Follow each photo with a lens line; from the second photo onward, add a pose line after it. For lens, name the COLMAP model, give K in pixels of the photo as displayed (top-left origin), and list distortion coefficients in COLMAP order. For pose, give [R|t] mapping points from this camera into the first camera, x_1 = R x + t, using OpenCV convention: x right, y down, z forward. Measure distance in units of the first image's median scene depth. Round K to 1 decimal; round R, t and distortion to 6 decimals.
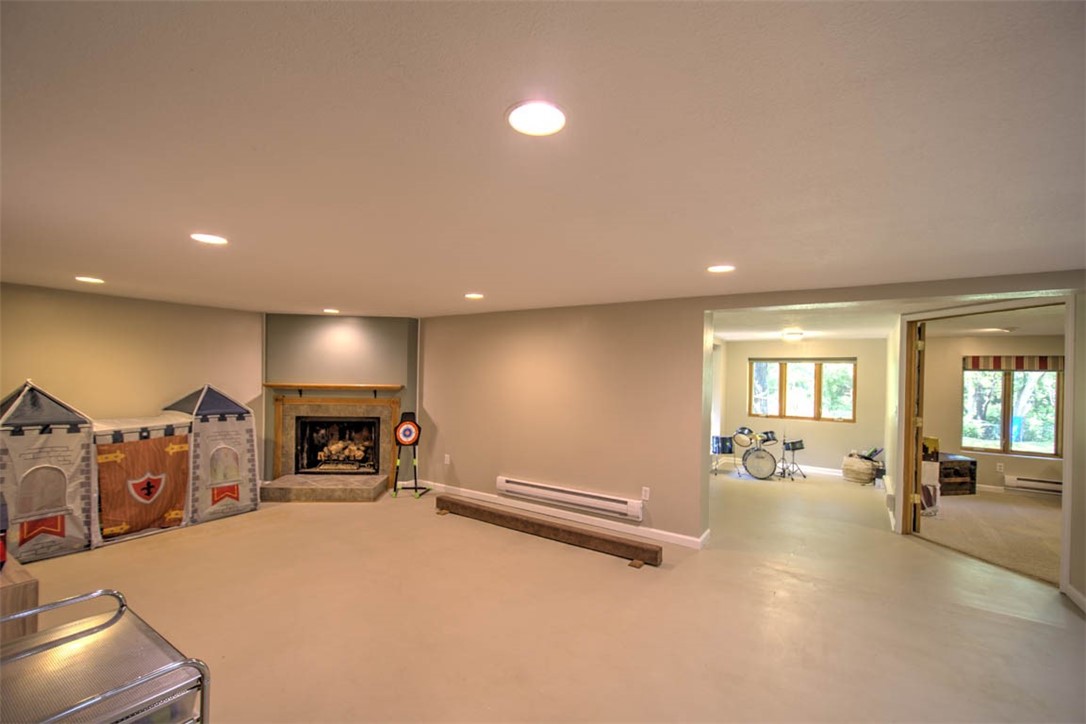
lens RADIAL K [[469.1, 0, 540.4], [0, 469.1, 369.4], [0, 0, 1]] dist [-0.002091, 0.000134]
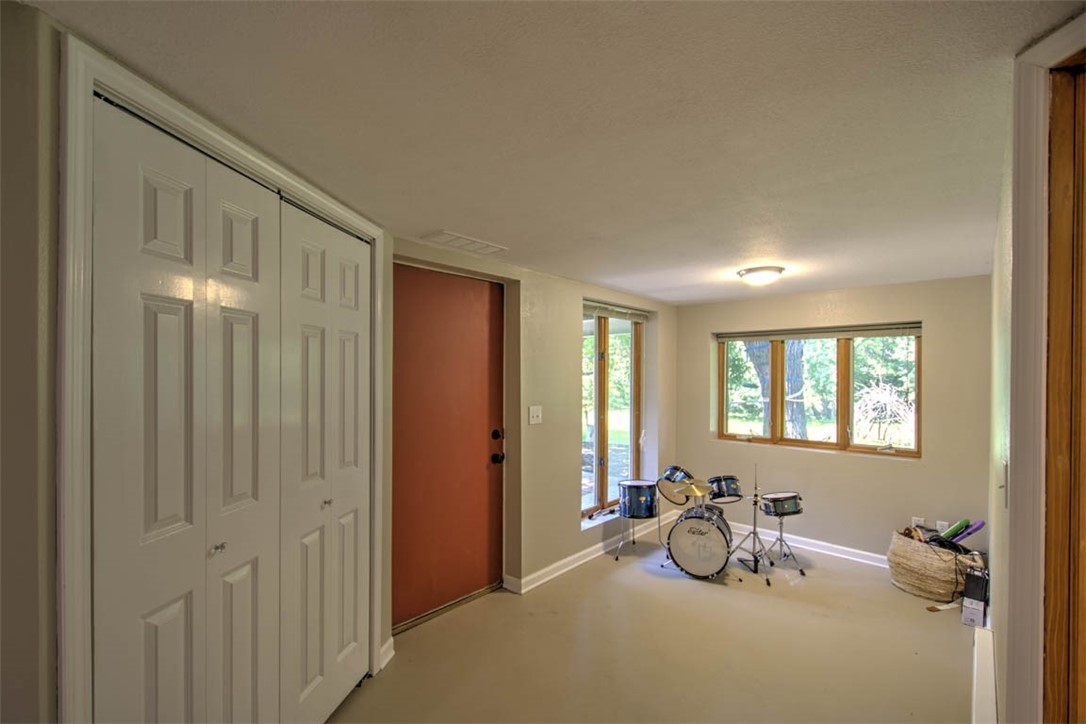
lens RADIAL K [[469.1, 0, 546.3], [0, 469.1, 369.8], [0, 0, 1]] dist [-0.002091, 0.000134]
pose [[0.988814, -0.018708, -0.147973, 0.480121], [0.019383, 0.999807, 0.003122, 0.019004], [0.147886, -0.005955, 0.988986, 0.618351]]
